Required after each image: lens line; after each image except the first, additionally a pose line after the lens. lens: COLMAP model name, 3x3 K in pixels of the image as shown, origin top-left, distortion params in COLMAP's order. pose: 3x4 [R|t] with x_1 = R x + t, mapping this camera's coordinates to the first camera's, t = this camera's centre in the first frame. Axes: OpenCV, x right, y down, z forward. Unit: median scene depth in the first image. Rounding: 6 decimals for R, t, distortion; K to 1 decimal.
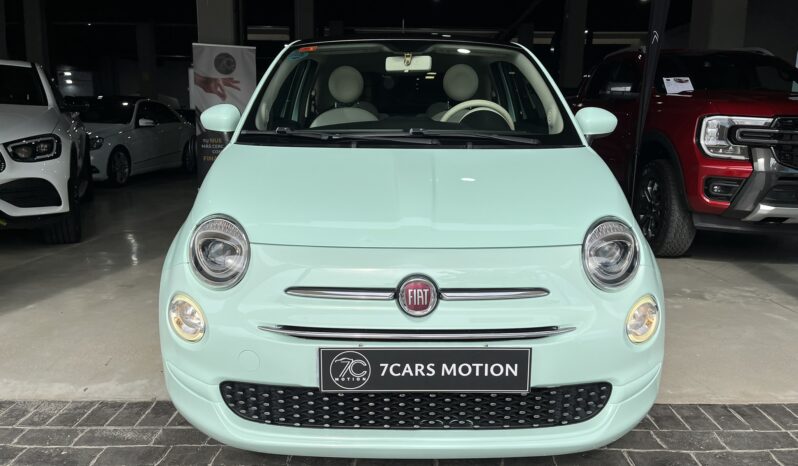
lens RADIAL K [[611.3, 0, 396.3], [0, 611.3, 226.8], [0, 0, 1]] dist [0.052679, -0.083738]
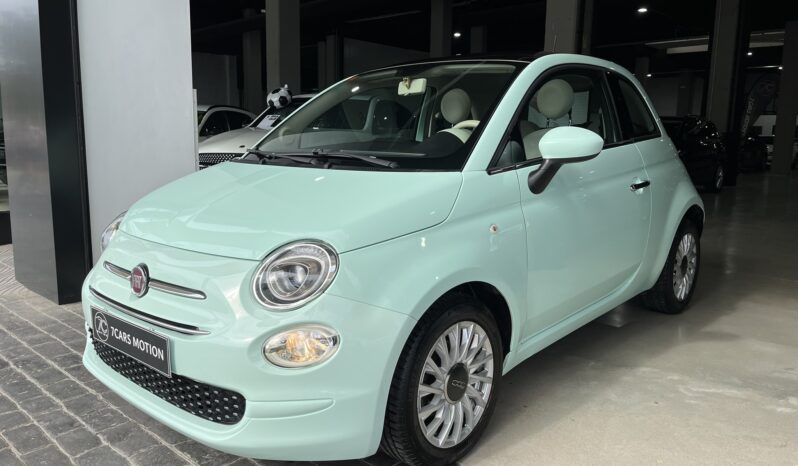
lens RADIAL K [[611.3, 0, 393.9], [0, 611.3, 238.1], [0, 0, 1]] dist [0.052679, -0.083738]
pose [[0.742271, 0.110135, -0.660988, 1.252436], [-0.116319, 0.992603, 0.034766, -0.080723], [0.659927, 0.051080, 0.749591, 0.385715]]
